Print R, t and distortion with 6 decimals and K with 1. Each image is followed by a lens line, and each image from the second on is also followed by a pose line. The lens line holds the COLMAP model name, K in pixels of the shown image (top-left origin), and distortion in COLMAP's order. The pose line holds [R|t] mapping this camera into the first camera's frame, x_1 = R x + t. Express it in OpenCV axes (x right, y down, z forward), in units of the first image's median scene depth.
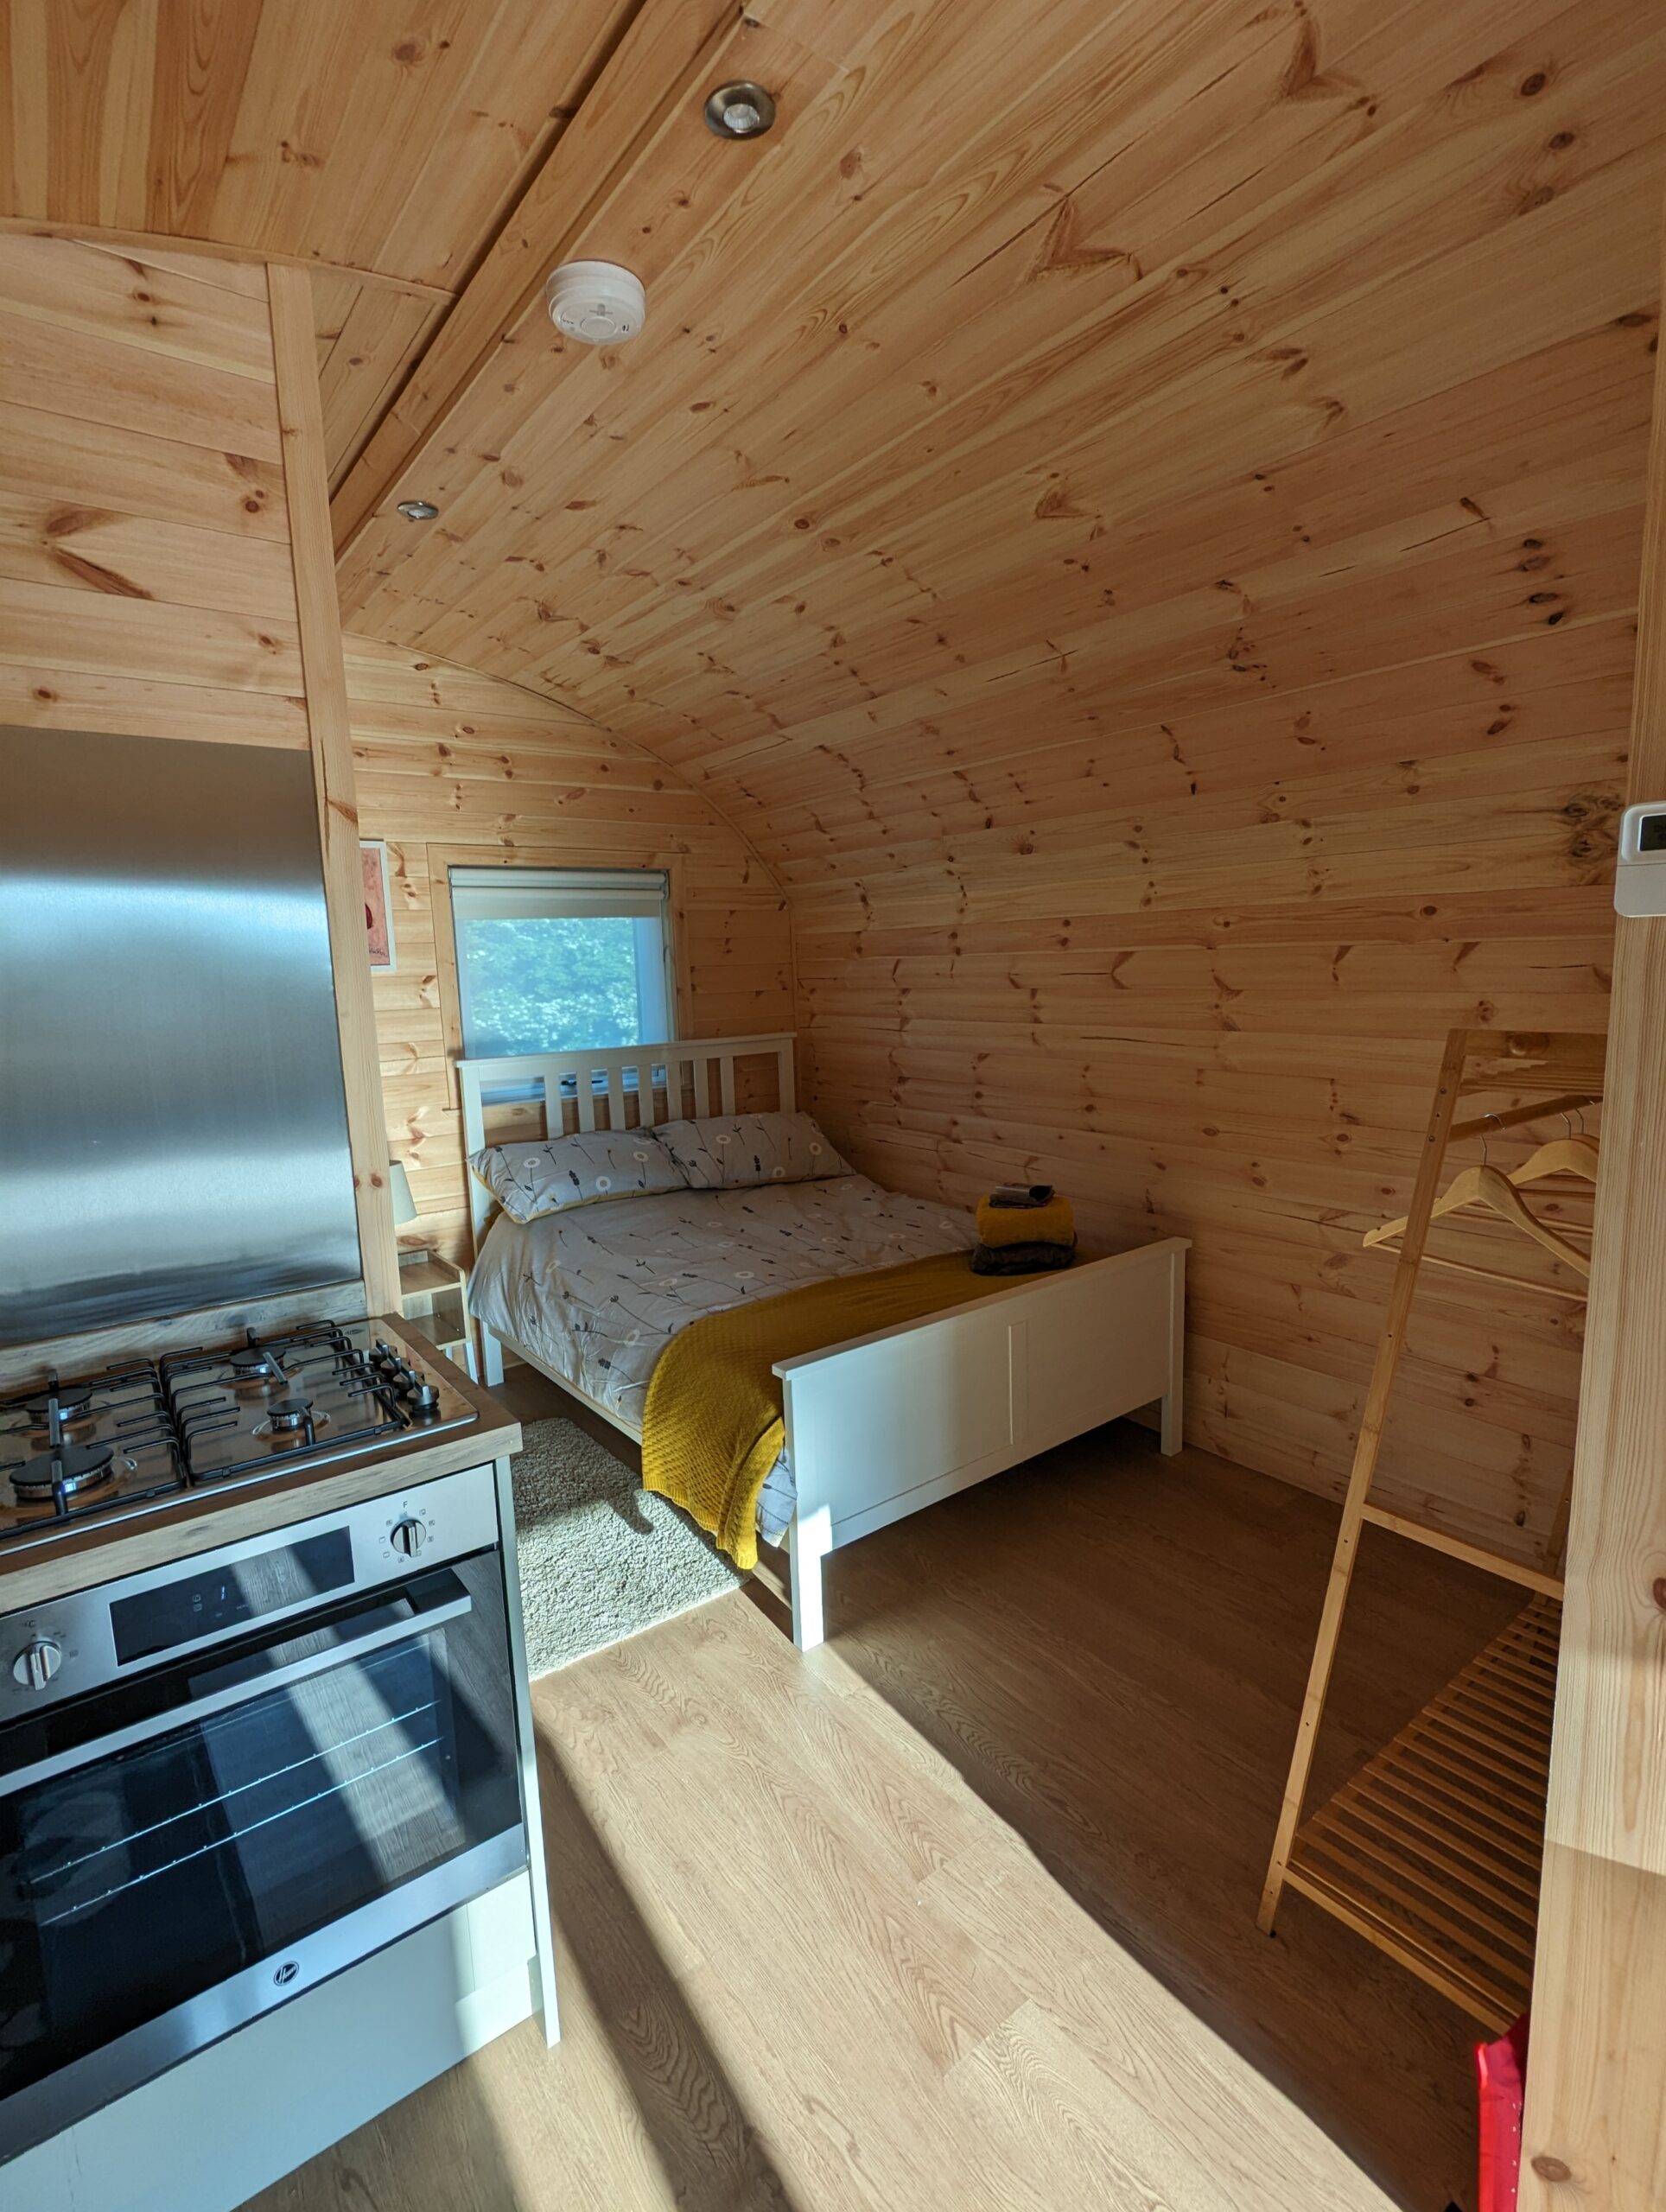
lens RADIAL K [[1048.2, 0, 835.4], [0, 1048.2, 1117.0], [0, 0, 1]] dist [-0.002719, 0.000844]
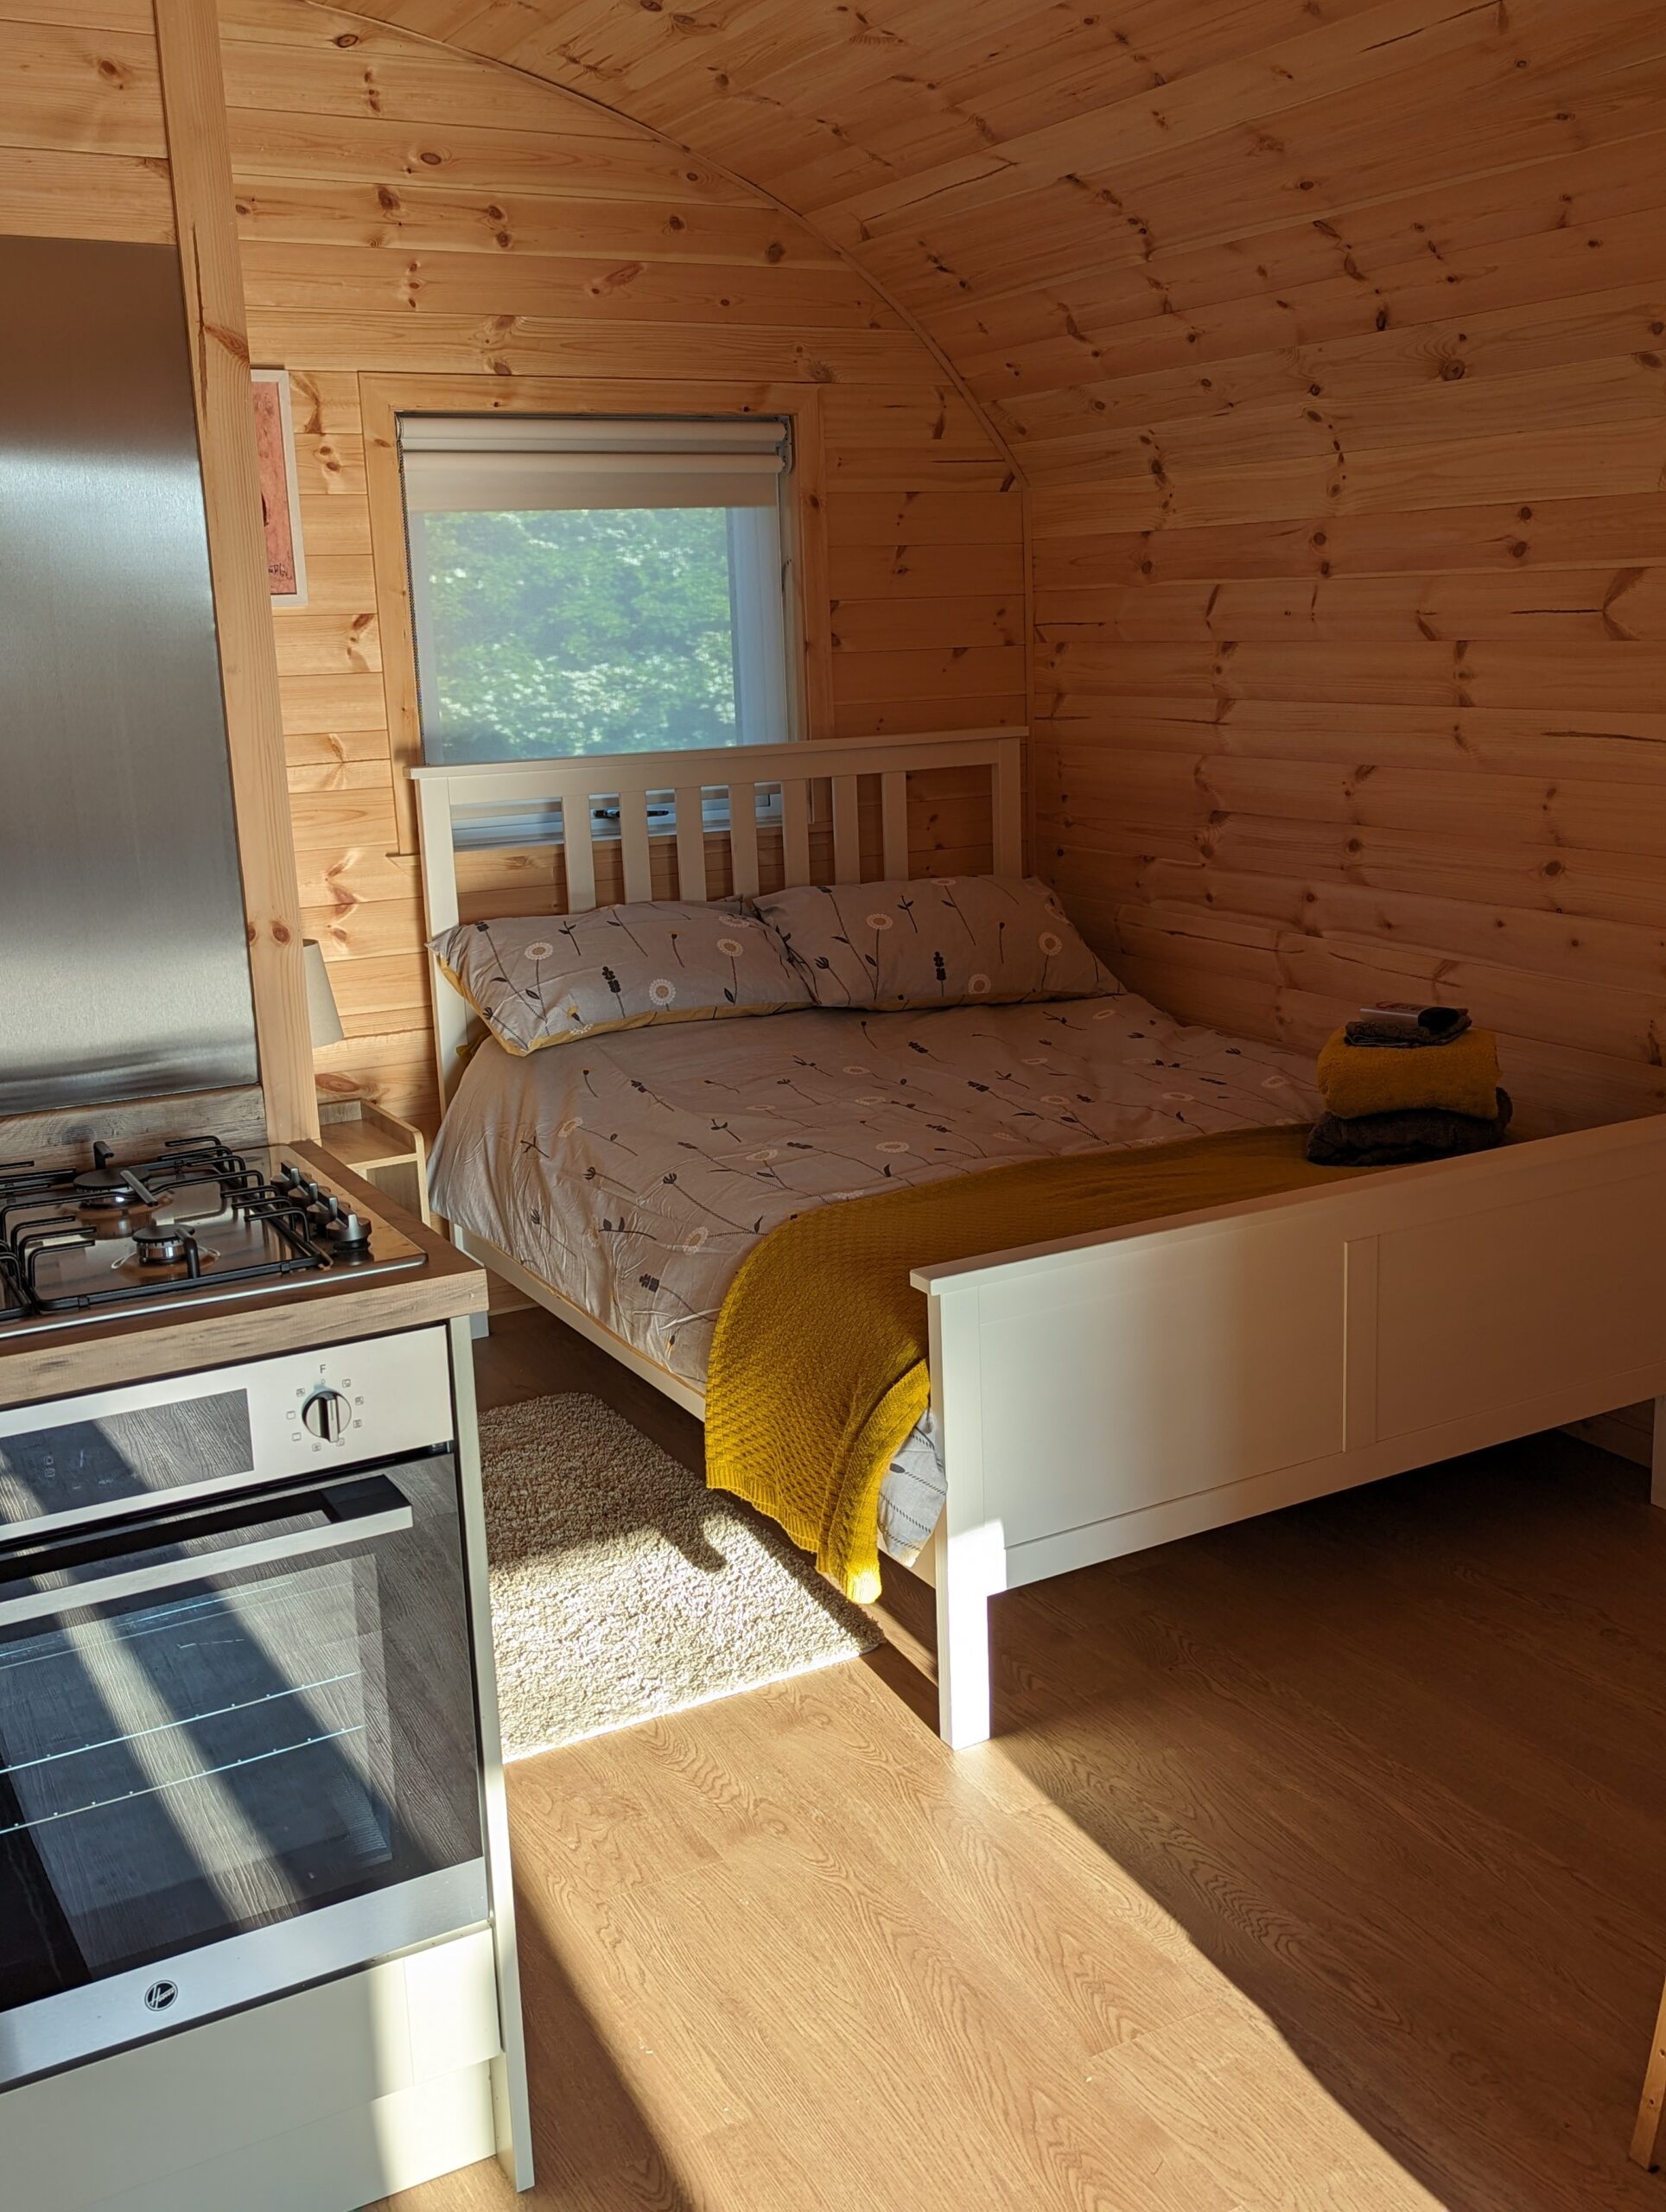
lens RADIAL K [[2150.9, 0, 883.0], [0, 2150.9, 1080.5], [0, 0, 1]] dist [0.084125, -0.128898]
pose [[0.990379, 0.030018, -0.135087, 0.059890], [-0.019994, 0.996986, 0.074955, 0.024342], [0.136930, -0.071533, 0.987995, -0.145546]]
